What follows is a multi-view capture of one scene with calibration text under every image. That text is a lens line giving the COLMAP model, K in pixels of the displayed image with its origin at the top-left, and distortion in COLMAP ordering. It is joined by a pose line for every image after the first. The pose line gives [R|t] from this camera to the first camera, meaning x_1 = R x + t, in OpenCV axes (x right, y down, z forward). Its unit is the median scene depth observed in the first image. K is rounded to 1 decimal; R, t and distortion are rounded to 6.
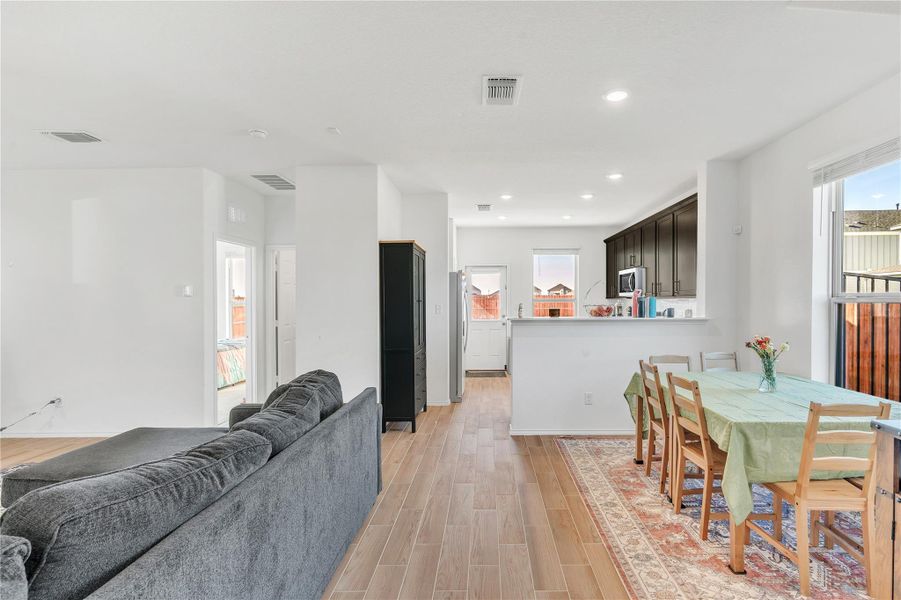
lens RADIAL K [[433.0, 0, 452.6], [0, 433.0, 301.2], [0, 0, 1]] dist [-0.002900, 0.000945]
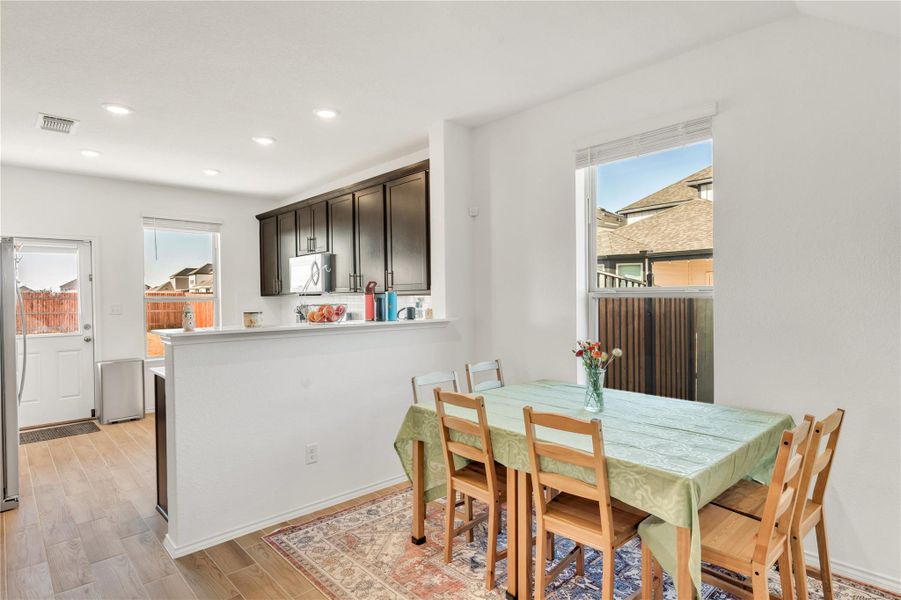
lens RADIAL K [[497.6, 0, 451.4], [0, 497.6, 306.3], [0, 0, 1]] dist [-0.004211, 0.001402]
pose [[0.684008, -0.015772, 0.729304, -0.070509], [0.007480, 0.999865, 0.014608, 0.002369], [-0.729436, -0.004537, 0.684033, 0.369166]]
